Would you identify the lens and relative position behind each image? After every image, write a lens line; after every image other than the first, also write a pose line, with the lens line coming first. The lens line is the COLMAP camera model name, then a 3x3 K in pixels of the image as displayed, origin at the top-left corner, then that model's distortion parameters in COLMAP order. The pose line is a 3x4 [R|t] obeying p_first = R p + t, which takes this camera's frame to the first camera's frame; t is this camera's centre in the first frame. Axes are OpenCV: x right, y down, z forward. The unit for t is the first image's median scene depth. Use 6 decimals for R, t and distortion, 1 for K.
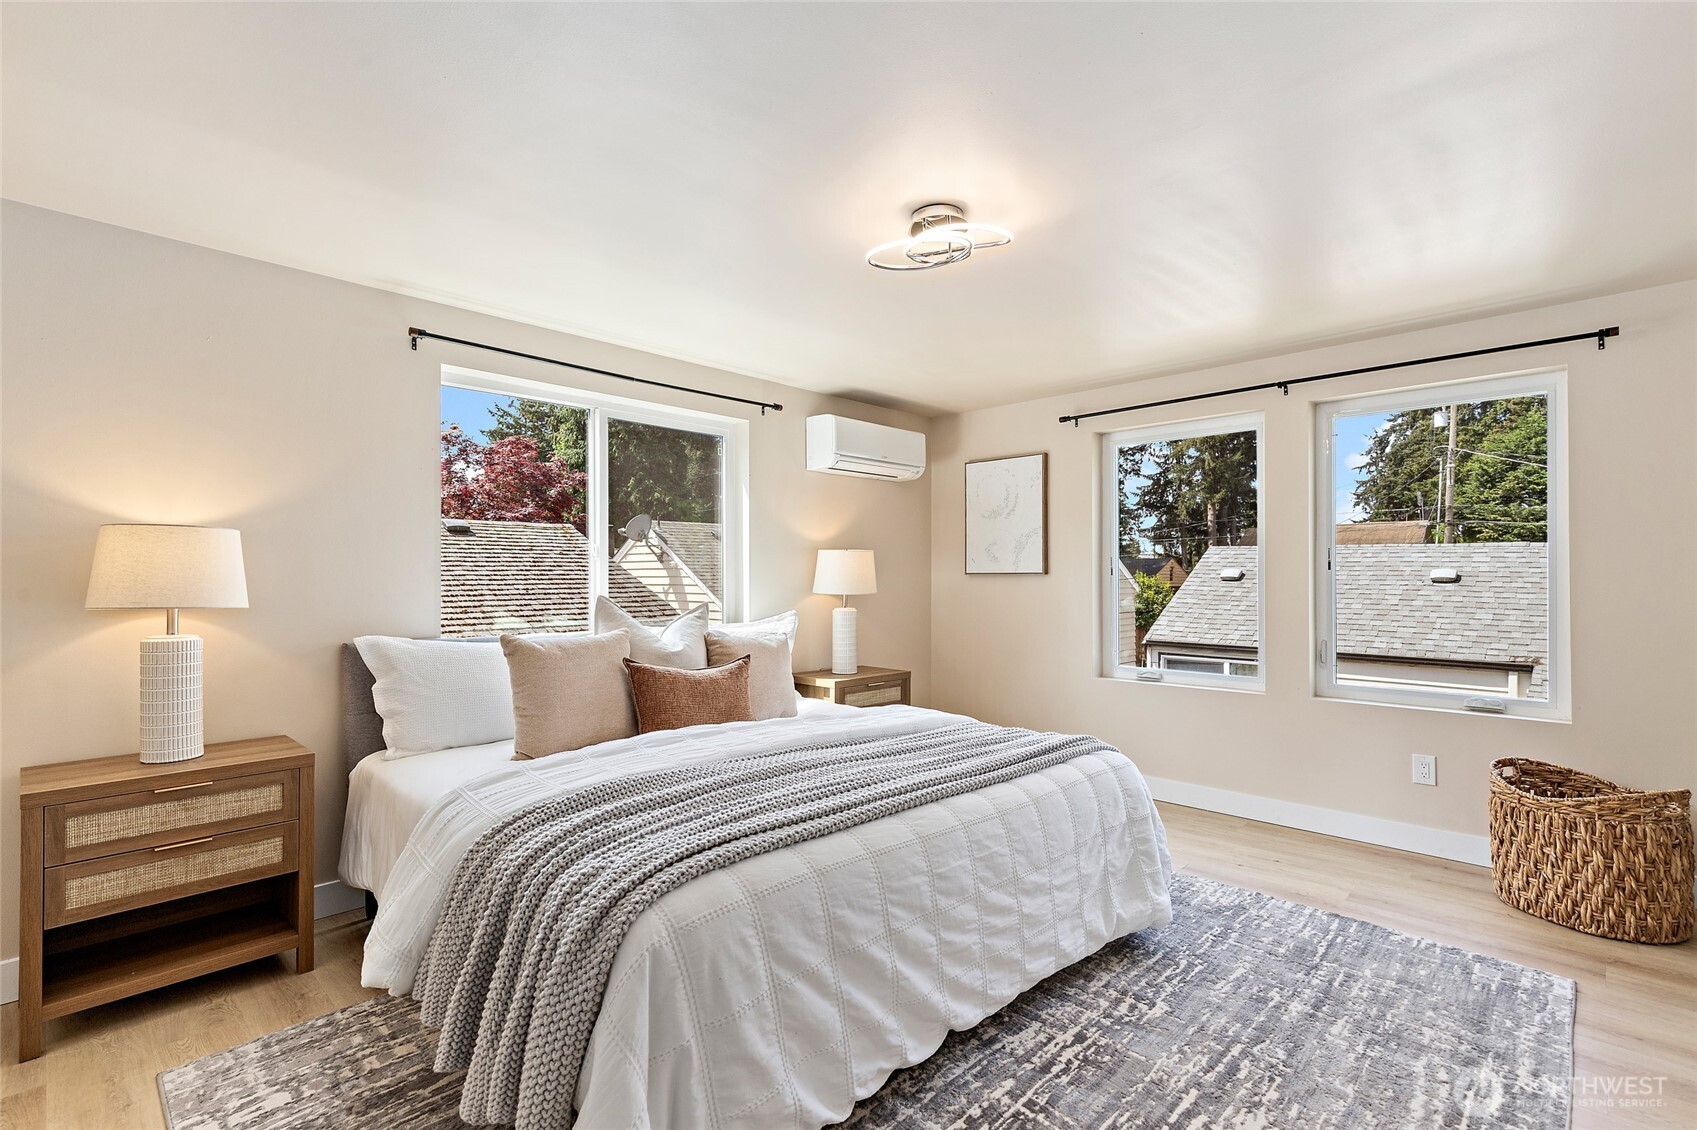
lens RADIAL K [[767.8, 0, 846.4], [0, 767.8, 580.8], [0, 0, 1]] dist [0.006290, -0.000563]
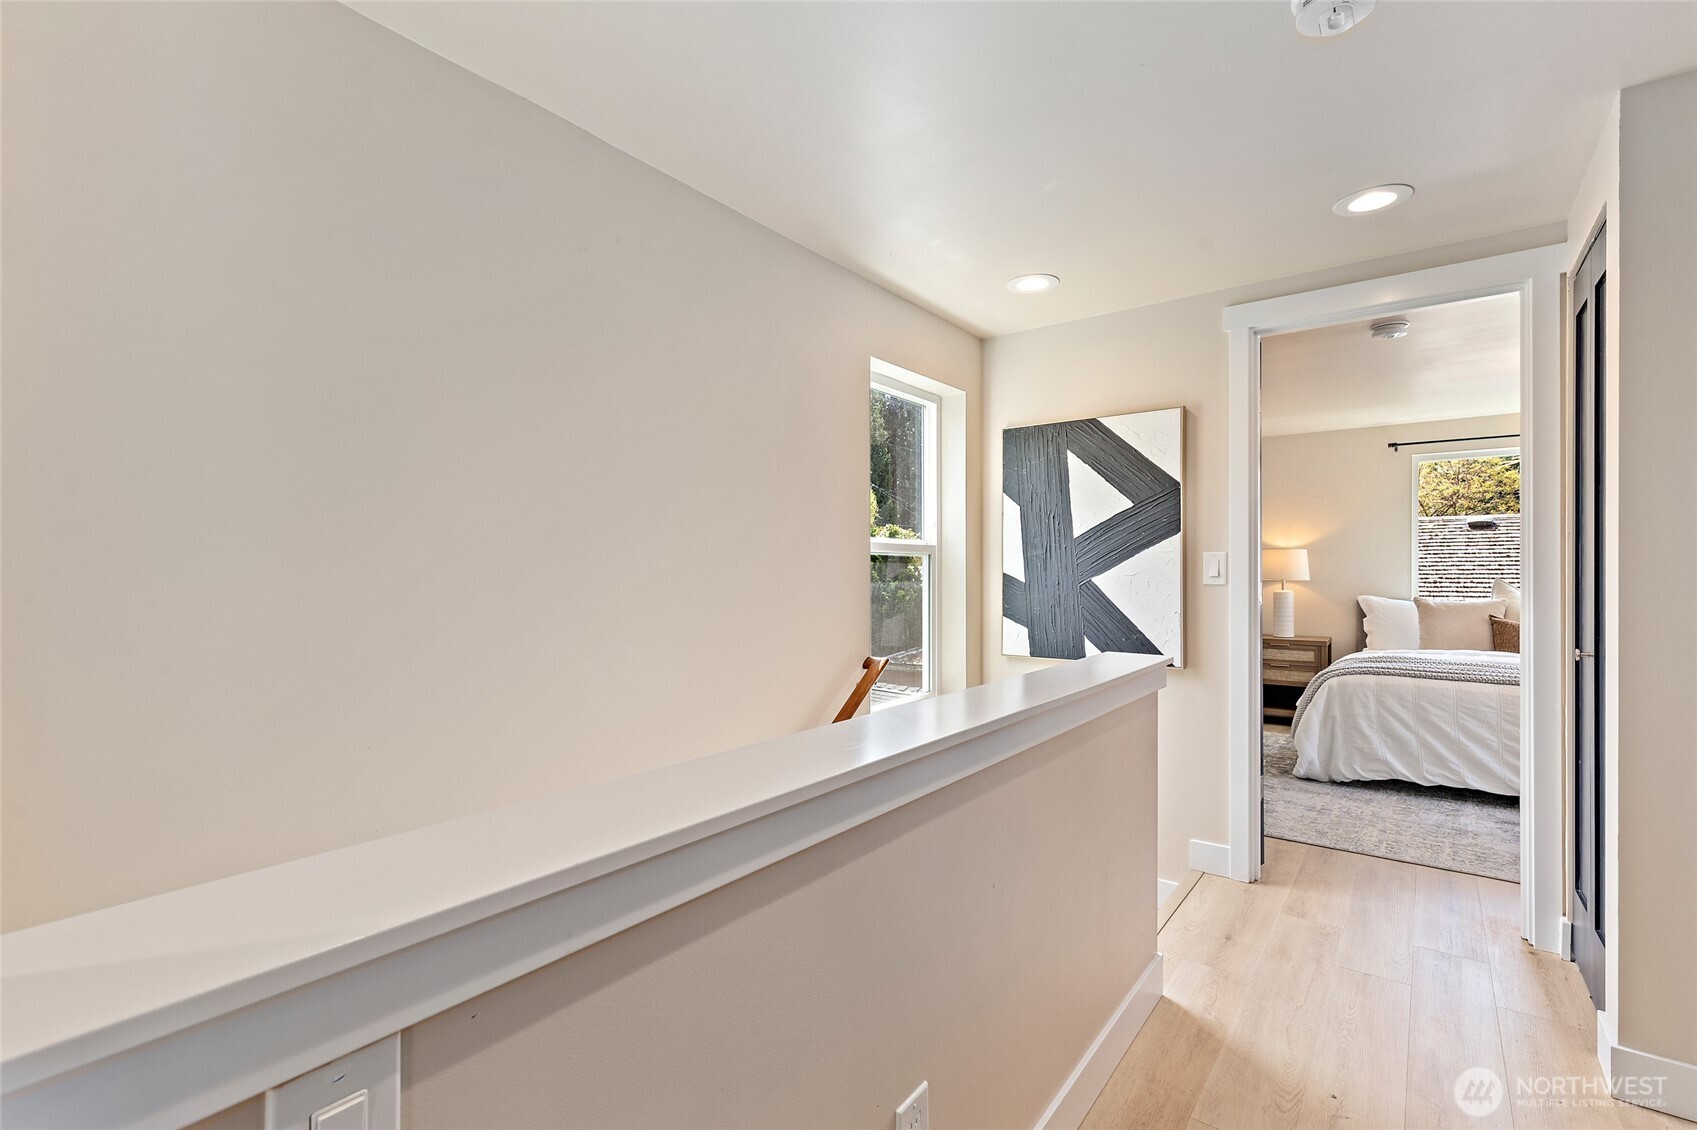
lens RADIAL K [[767.8, 0, 846.8], [0, 767.8, 570.5], [0, 0, 1]] dist [0.006290, -0.000563]
pose [[0.115967, 0.000702, -0.993253, 2.033728], [0.004125, 0.999991, 0.001188, -0.009653], [0.993245, -0.004235, 0.115963, -1.029972]]
